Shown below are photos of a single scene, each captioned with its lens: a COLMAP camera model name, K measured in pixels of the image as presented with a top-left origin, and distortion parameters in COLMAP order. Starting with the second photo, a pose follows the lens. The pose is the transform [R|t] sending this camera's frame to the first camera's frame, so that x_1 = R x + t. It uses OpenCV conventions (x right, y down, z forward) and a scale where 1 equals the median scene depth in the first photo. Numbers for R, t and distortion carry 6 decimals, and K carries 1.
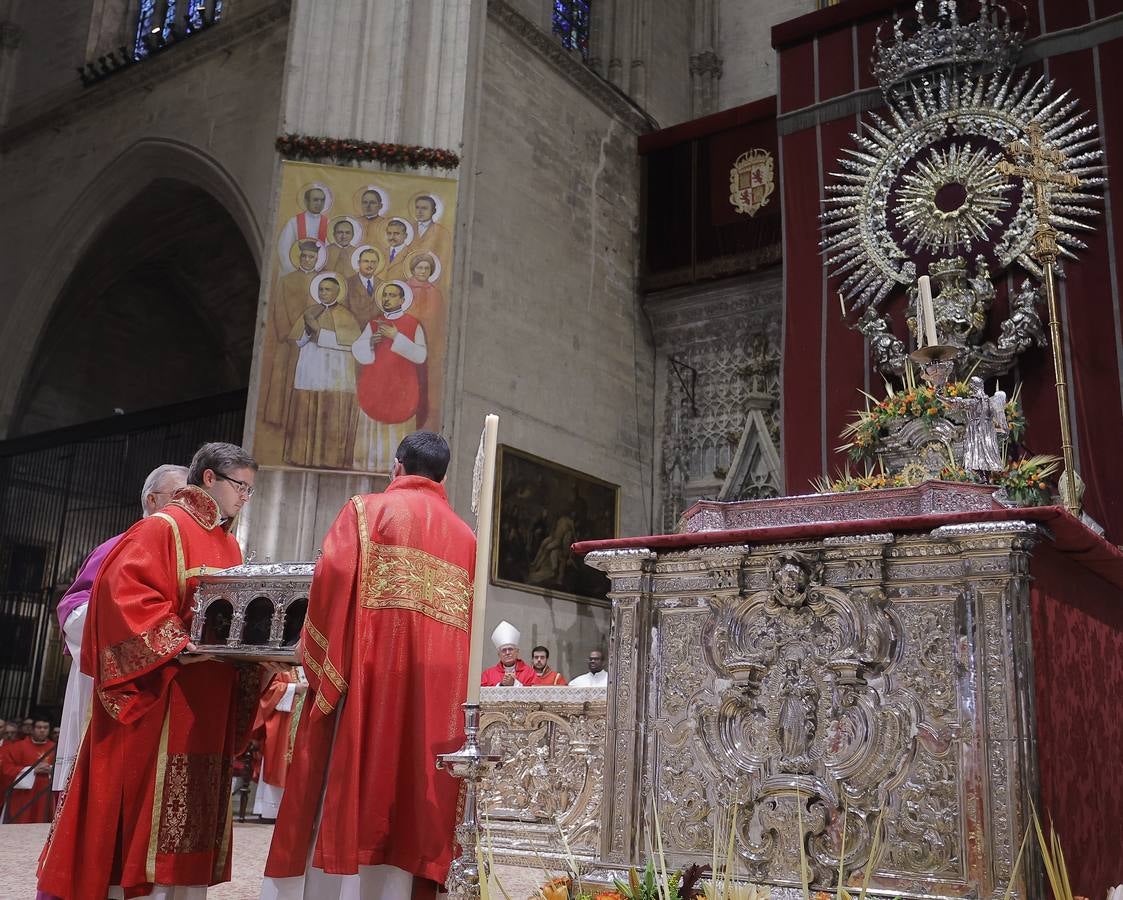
lens RADIAL K [[1159.9, 0, 593.0], [0, 1159.9, 438.2], [0, 0, 1]] dist [-0.000663, 0.000000]
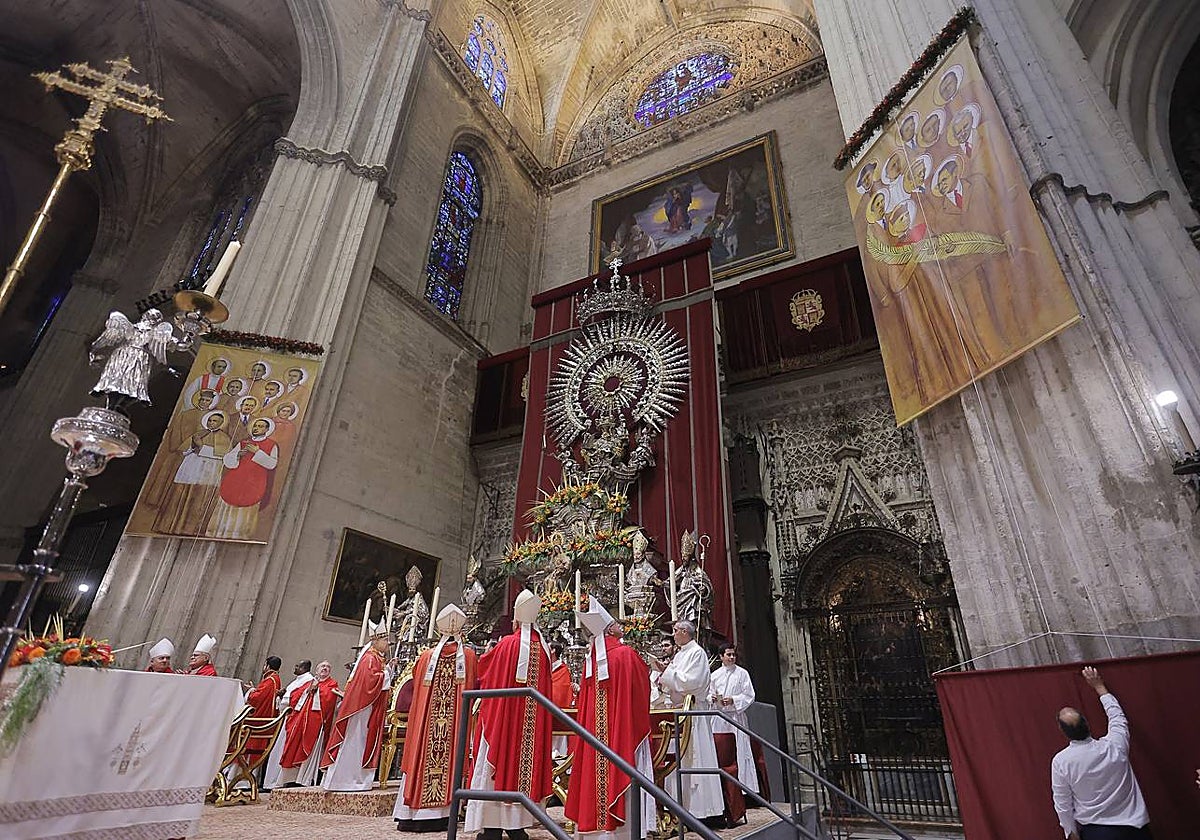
lens RADIAL K [[596.7, 0, 636.5], [0, 596.7, 421.6], [0, 0, 1]] dist [-0.002529, 0.004213]
pose [[0.988421, 0.041268, 0.146015, 0.204528], [-0.008664, 0.976085, -0.217217, 0.040633], [-0.151487, 0.213437, 0.965141, 0.130382]]
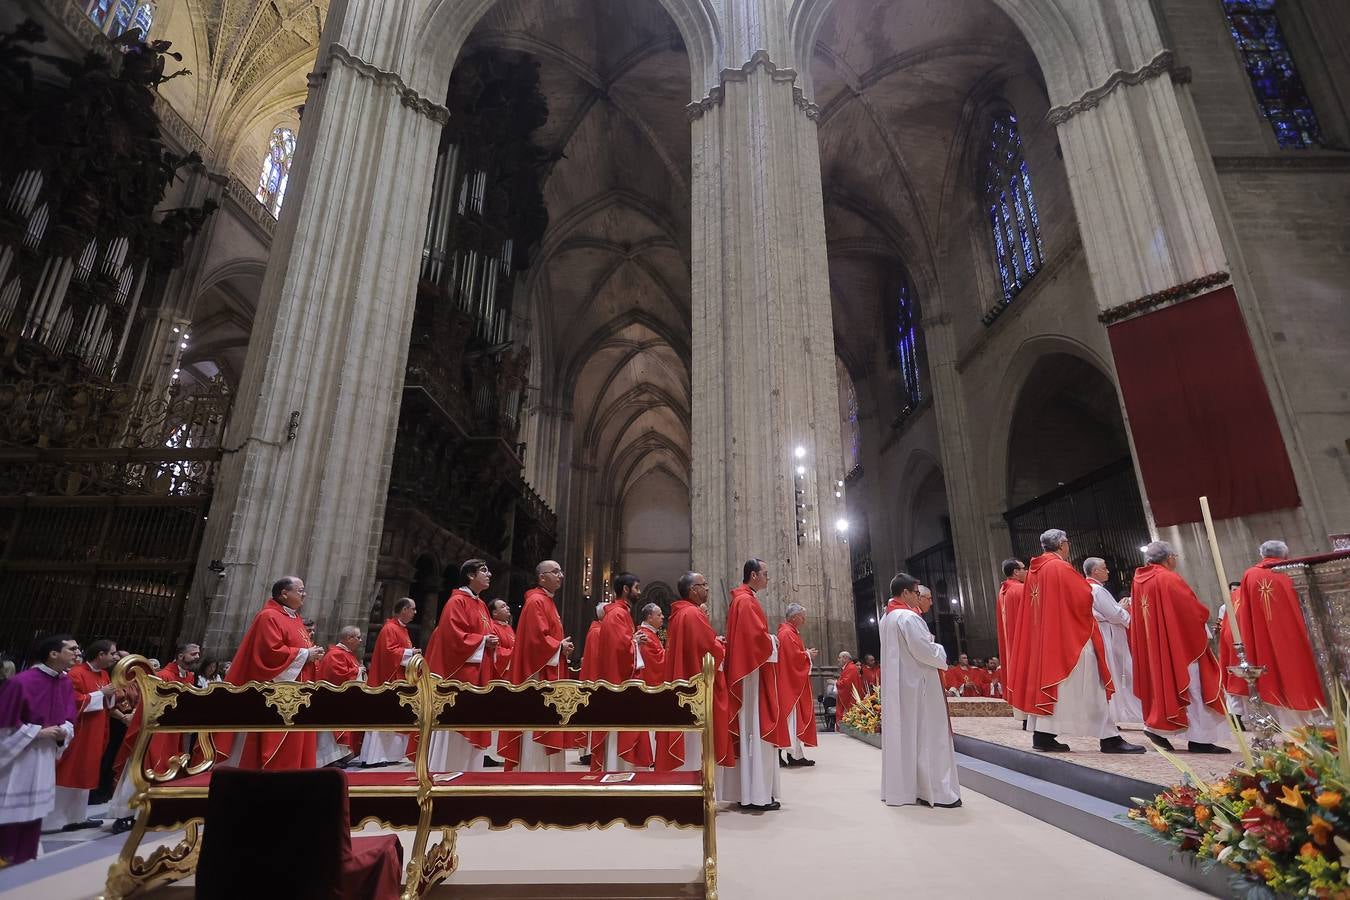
lens RADIAL K [[635.8, 0, 688.0], [0, 635.8, 452.1], [0, 0, 1]] dist [-0.003121, 0.002803]
pose [[0.565149, -0.289595, -0.772491, 0.060473], [0.231127, 0.954446, -0.188716, -0.022321], [0.791951, -0.071891, 0.606337, -0.090162]]
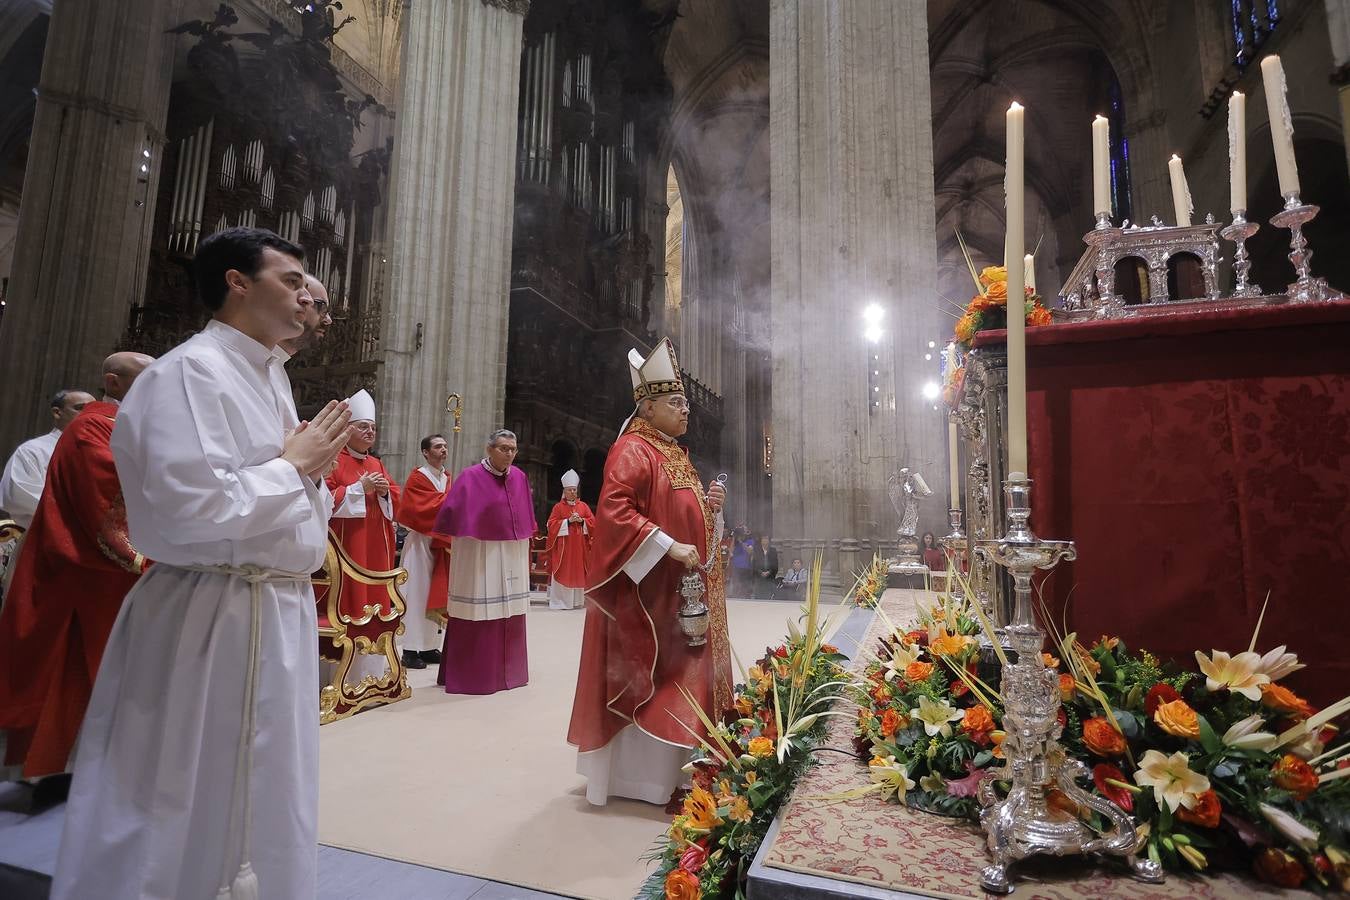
lens RADIAL K [[635.8, 0, 695.3], [0, 635.8, 448.2], [0, 0, 1]] dist [-0.003121, 0.002803]
pose [[0.268966, -0.160587, -0.949668, 0.131040], [0.248904, 0.964098, -0.092532, 0.023159], [0.930432, -0.211488, 0.299280, 0.064900]]
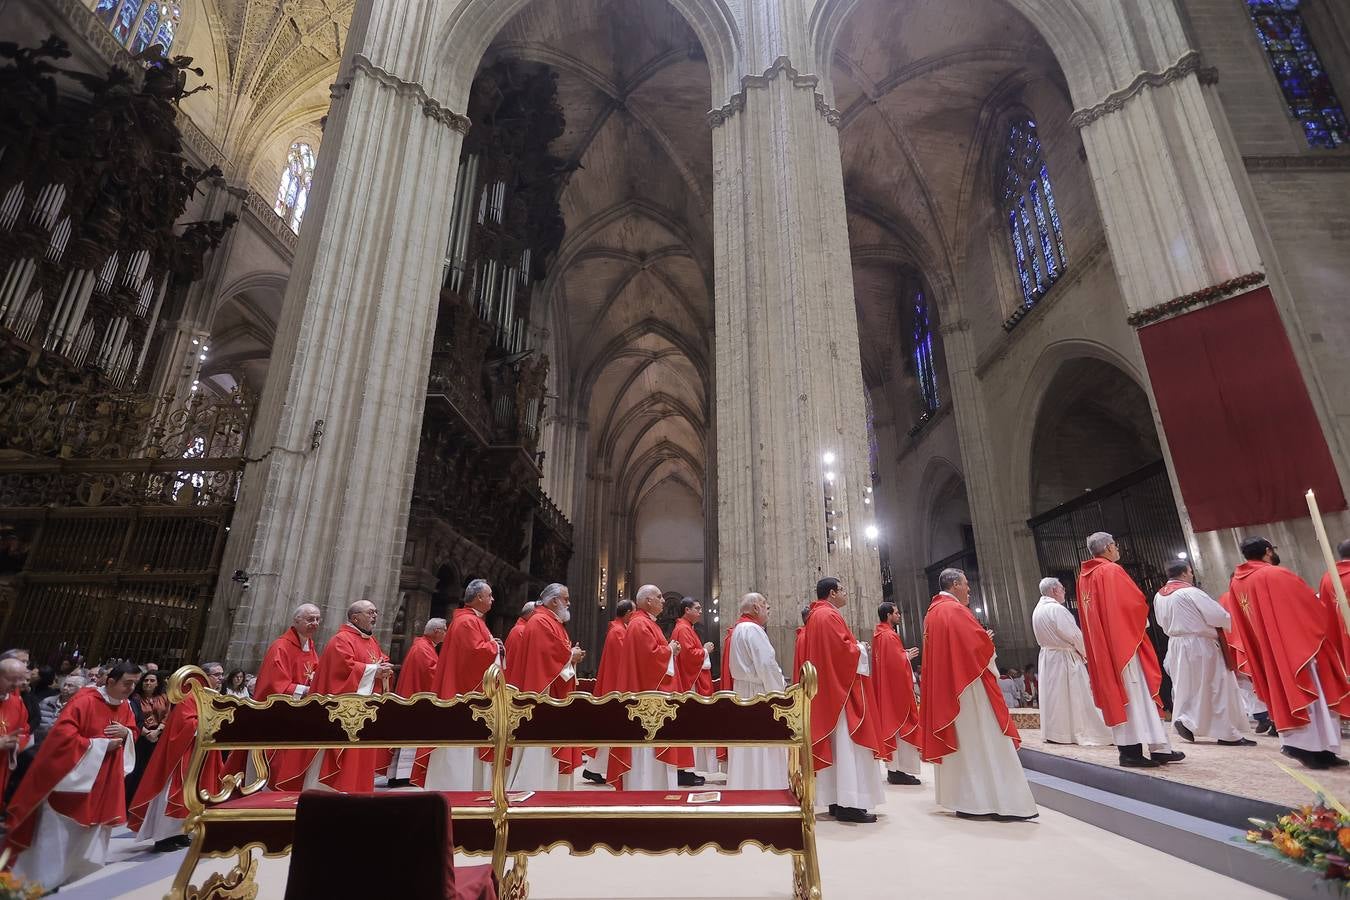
lens RADIAL K [[635.8, 0, 692.2], [0, 635.8, 451.1], [0, 0, 1]] dist [-0.003121, 0.002803]
pose [[0.556422, -0.306624, -0.772254, 0.037686], [0.235078, 0.949539, -0.207637, -0.025445], [0.796952, -0.066006, 0.600426, -0.100385]]
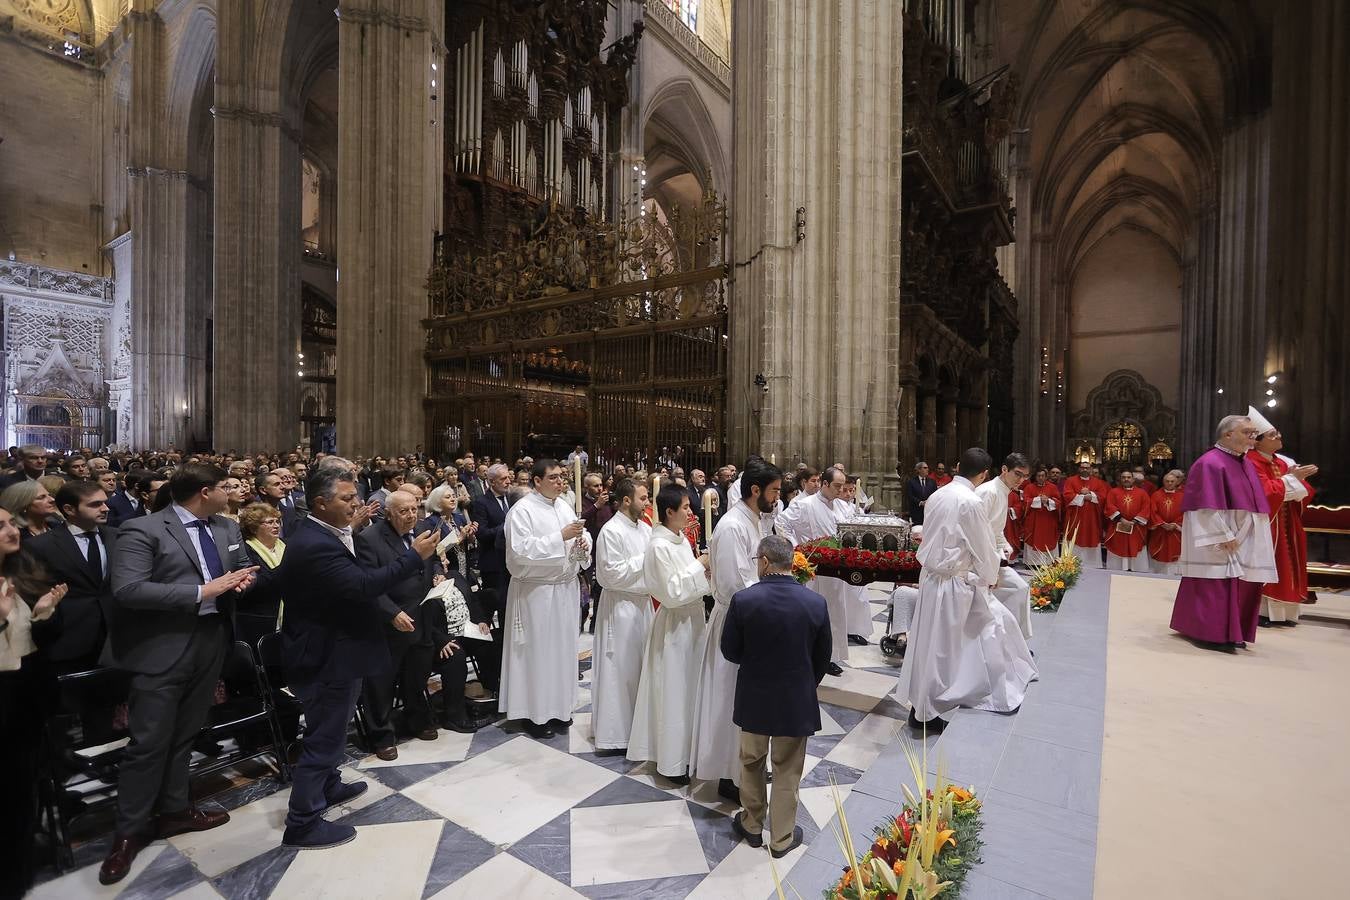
lens RADIAL K [[635.8, 0, 686.1], [0, 635.8, 460.0], [0, 0, 1]] dist [-0.003121, 0.002803]
pose [[-0.002793, -0.021682, -0.999761, -0.102570], [0.243296, 0.969709, -0.021710, -0.073301], [0.969948, -0.243299, 0.002567, -0.190257]]
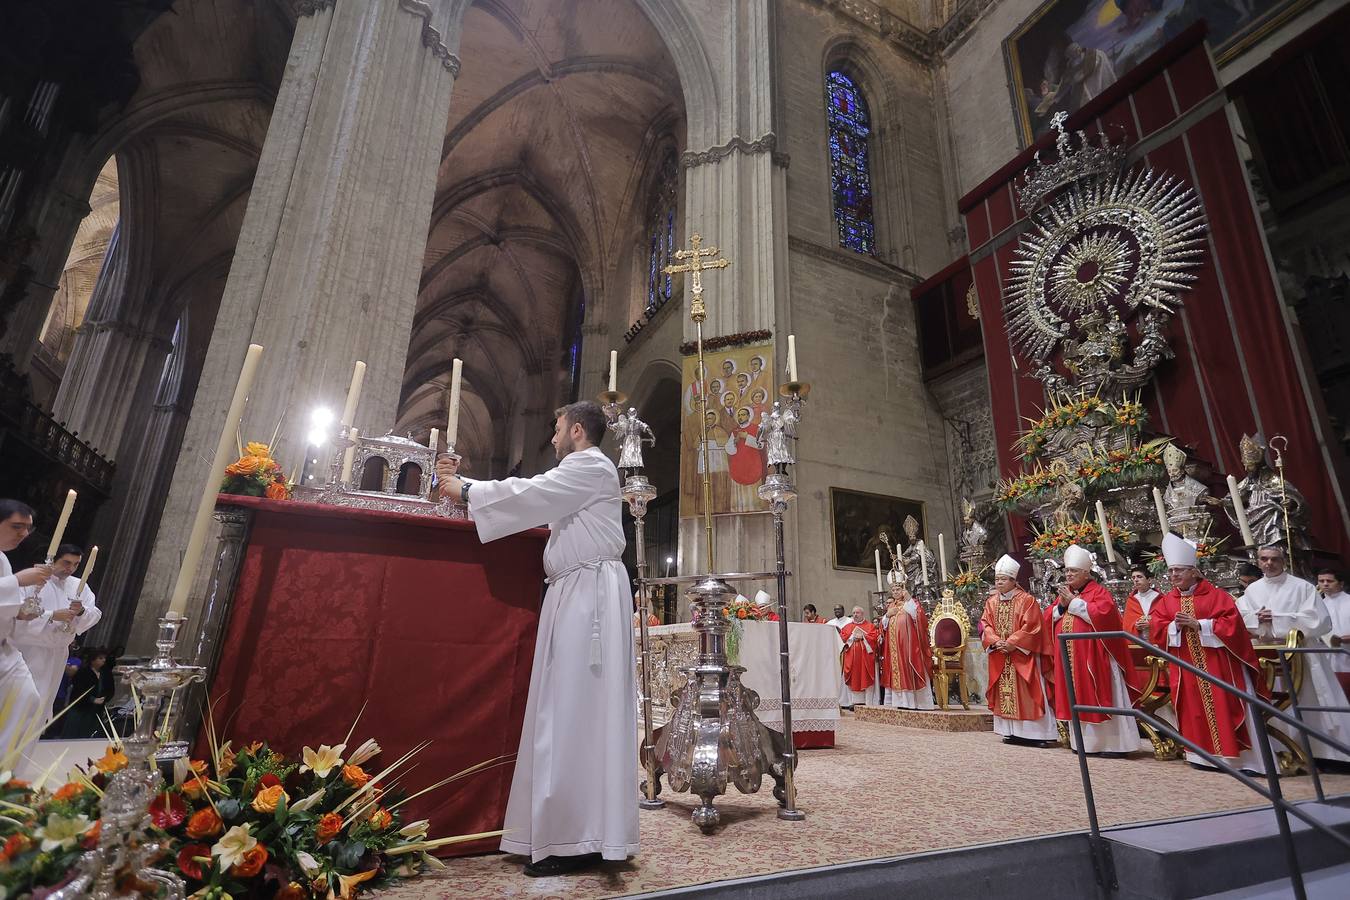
lens RADIAL K [[635.8, 0, 685.7], [0, 635.8, 460.2], [0, 0, 1]] dist [-0.003121, 0.002803]
pose [[0.872599, -0.162946, -0.460456, 0.187947], [0.136003, 0.986487, -0.091361, 0.024999], [0.469120, 0.017098, 0.882969, 0.072429]]
